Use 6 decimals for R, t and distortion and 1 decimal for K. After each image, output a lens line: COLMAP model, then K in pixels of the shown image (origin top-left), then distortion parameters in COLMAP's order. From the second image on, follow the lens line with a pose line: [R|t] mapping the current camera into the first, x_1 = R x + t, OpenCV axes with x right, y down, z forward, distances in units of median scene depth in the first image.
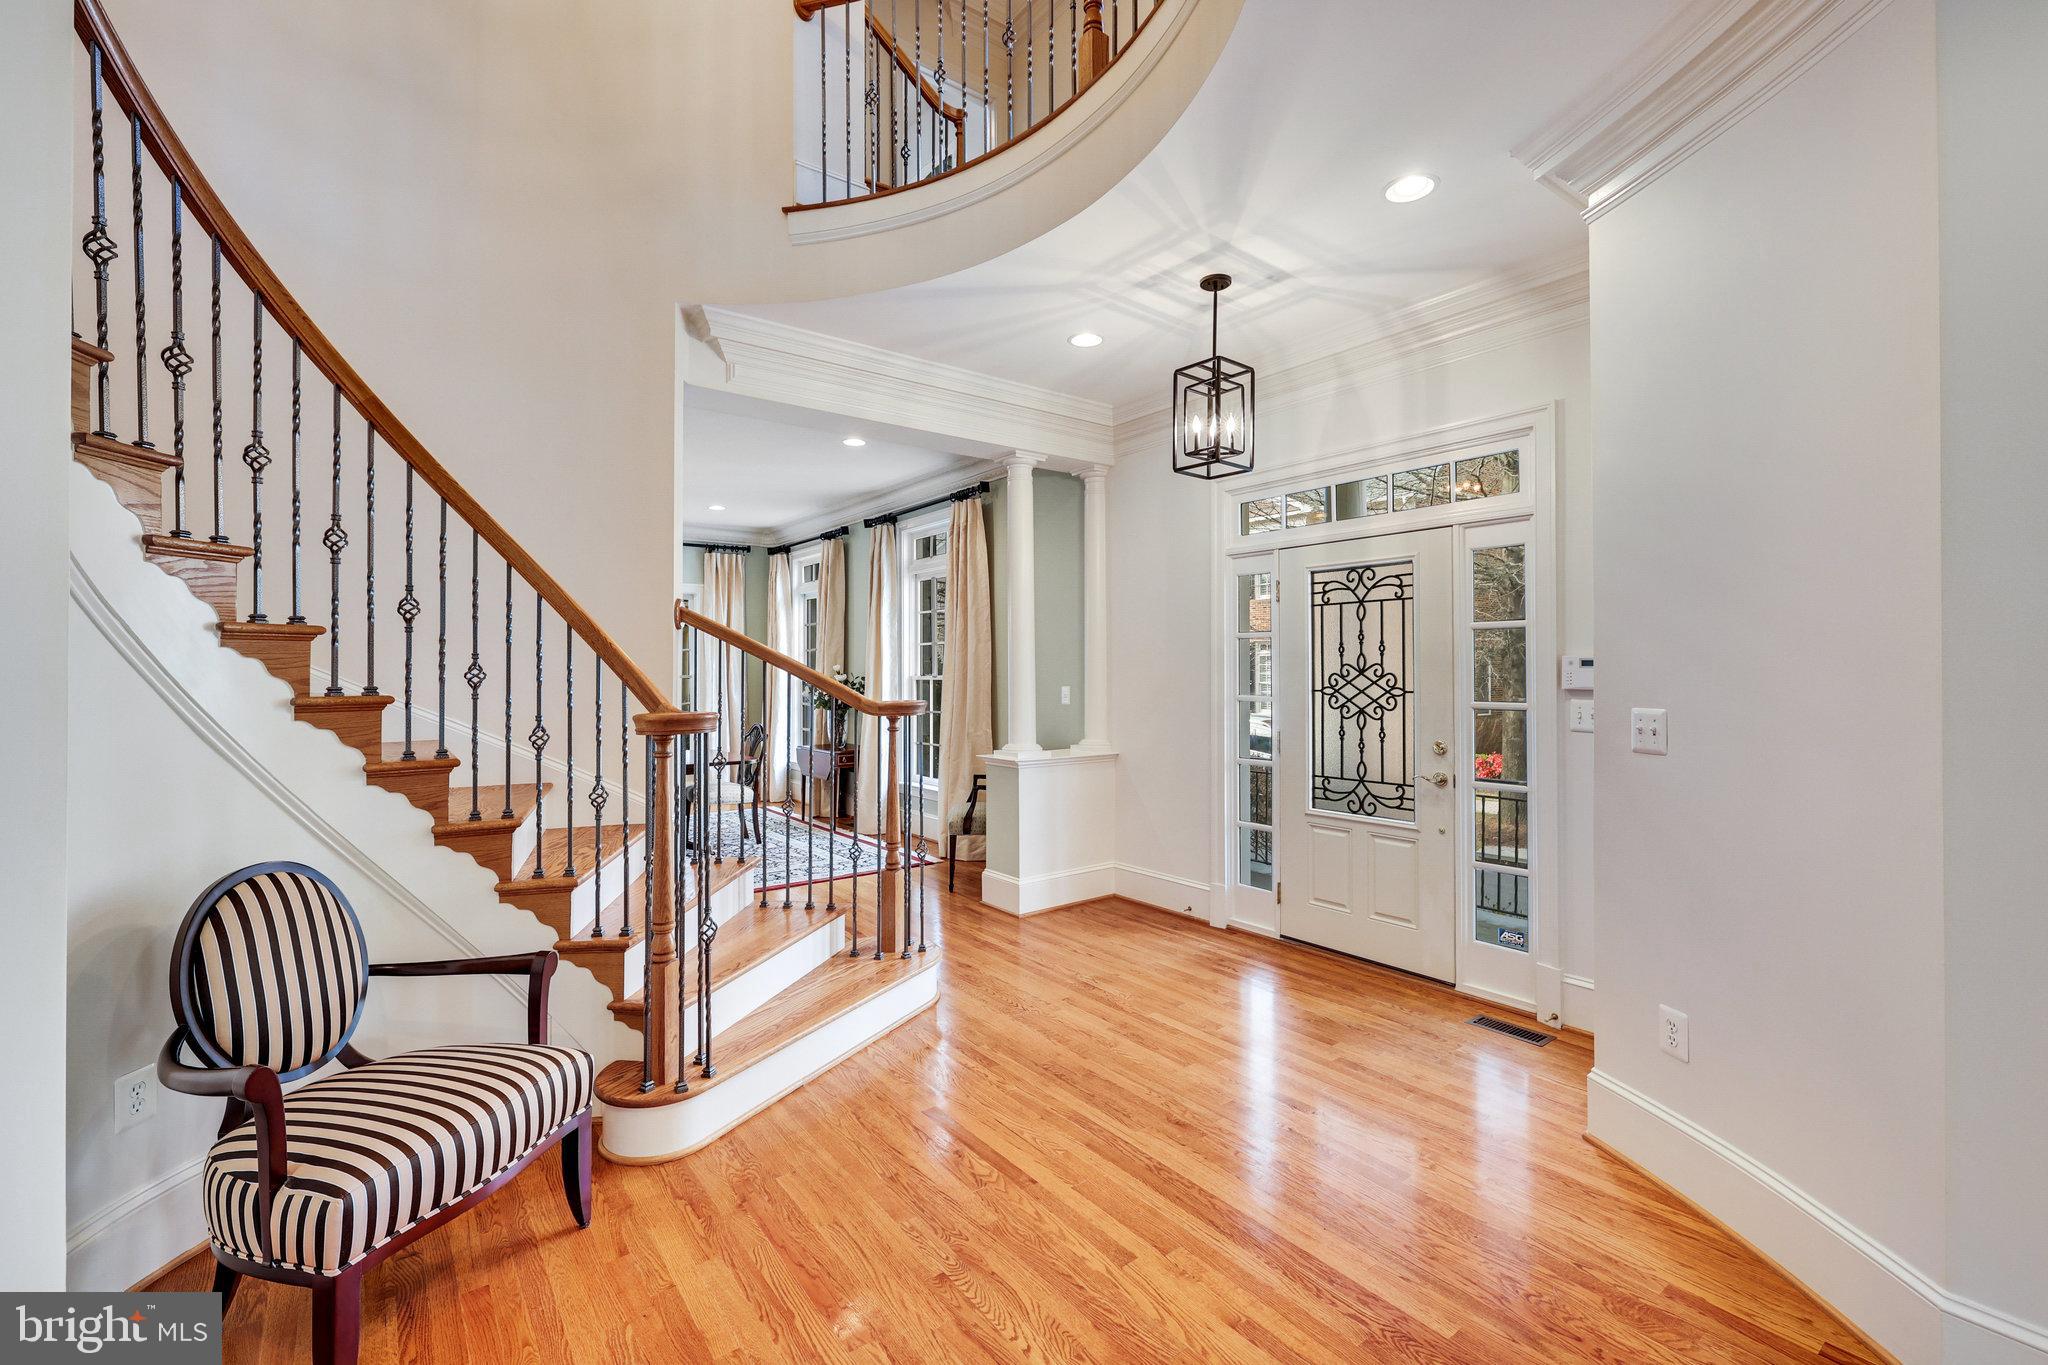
lens RADIAL K [[860.5, 0, 1018.2], [0, 860.5, 676.1], [0, 0, 1]] dist [-0.000873, 0.000045]
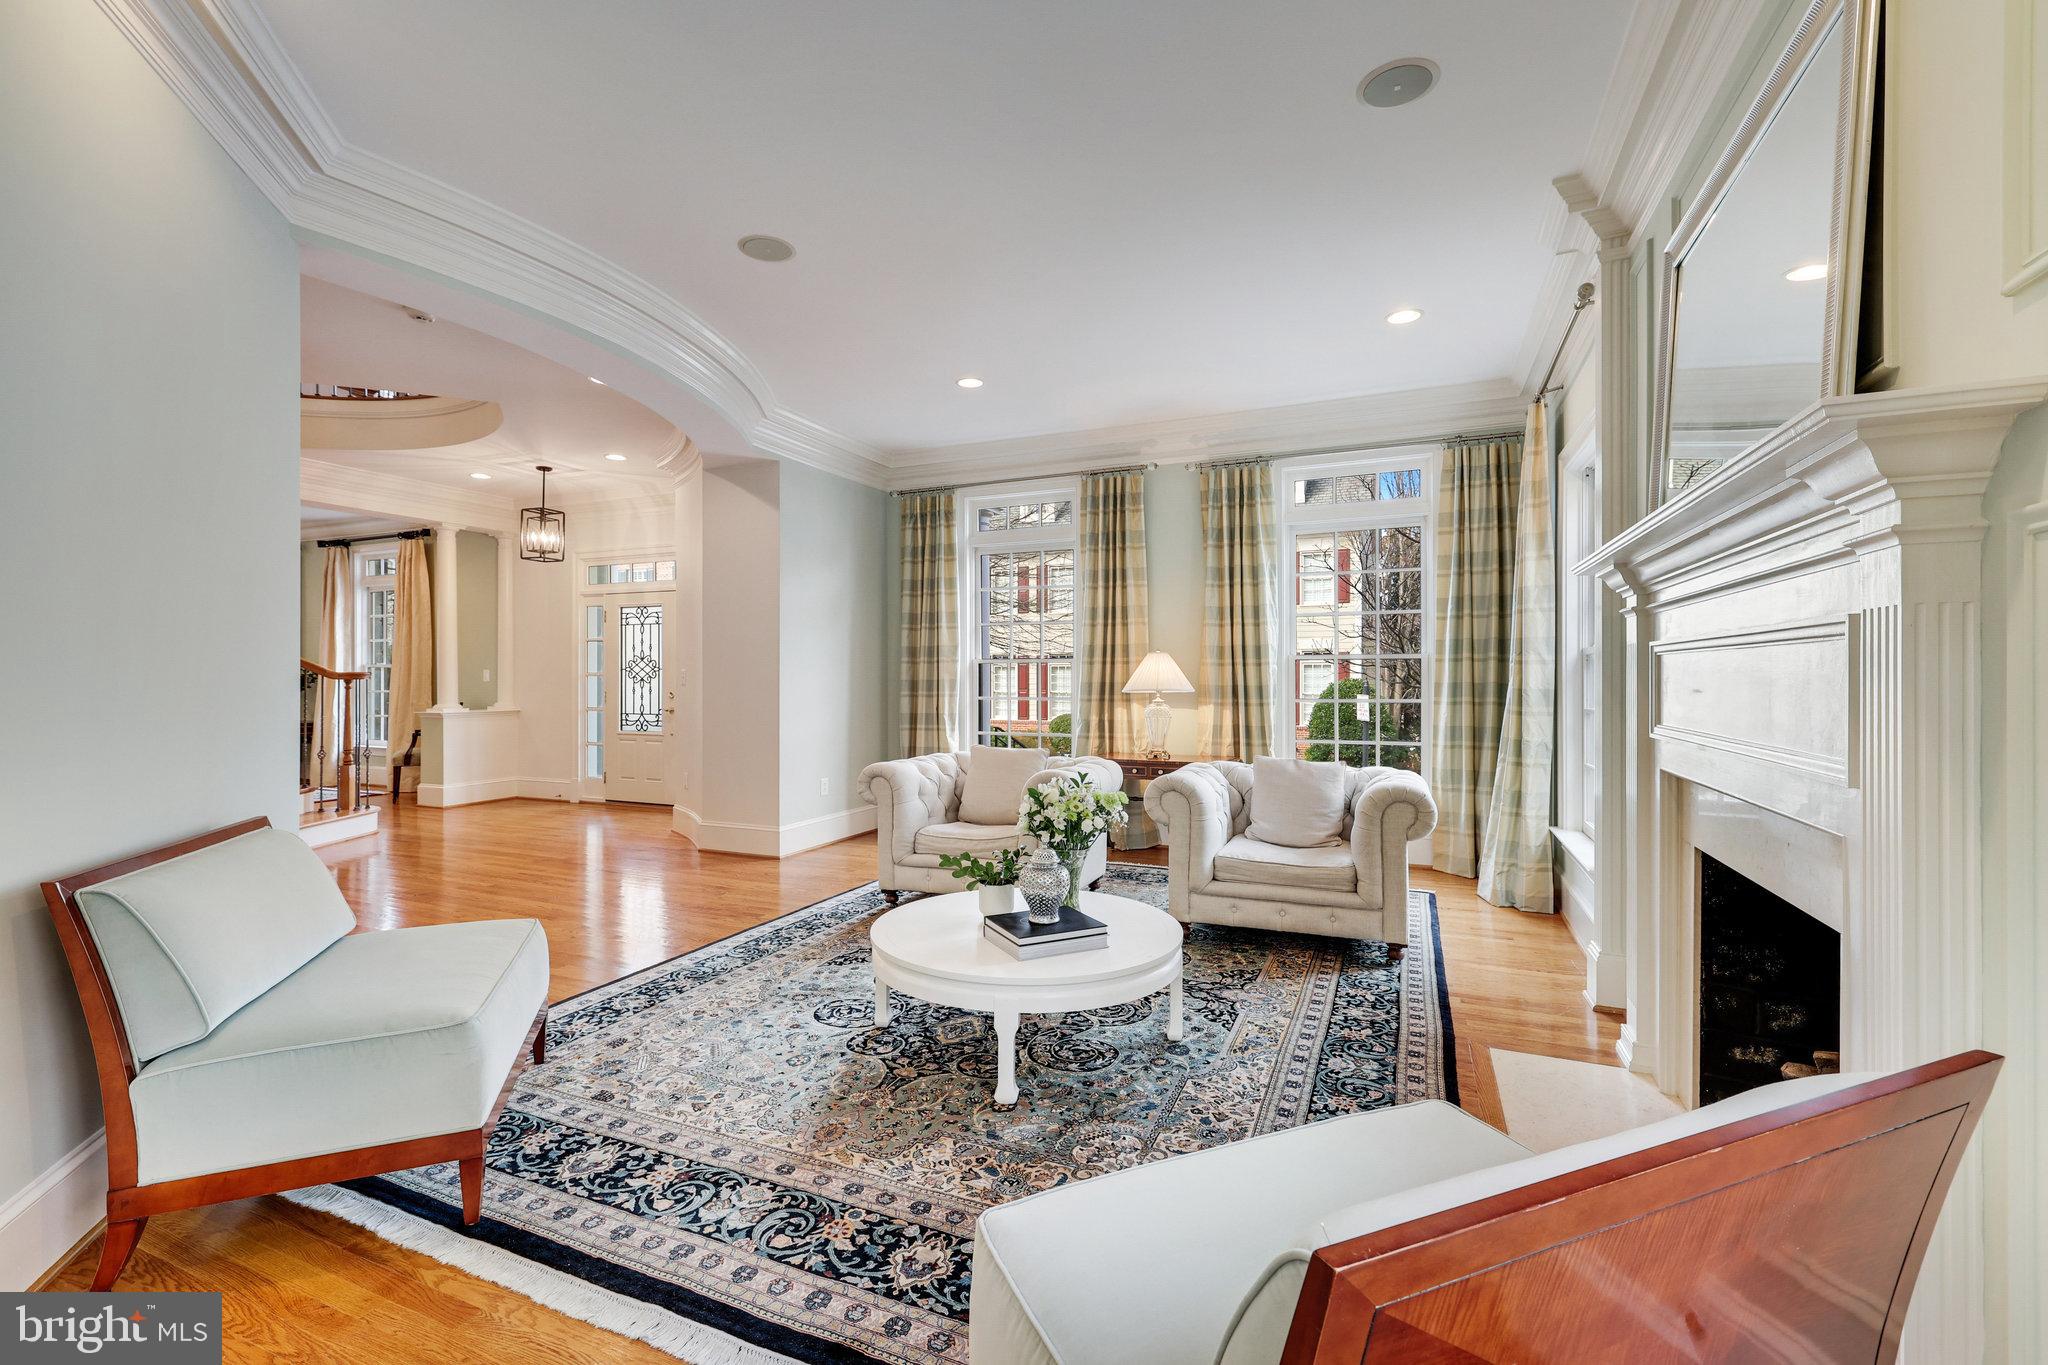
lens RADIAL K [[860.5, 0, 1018.2], [0, 860.5, 676.1], [0, 0, 1]] dist [-0.000873, 0.000045]
pose [[0.866625, 0.002740, 0.498953, 0.126680], [-0.000443, 0.999989, -0.004721, 0.033974], [-0.498961, 0.003870, 0.866616, -0.925098]]
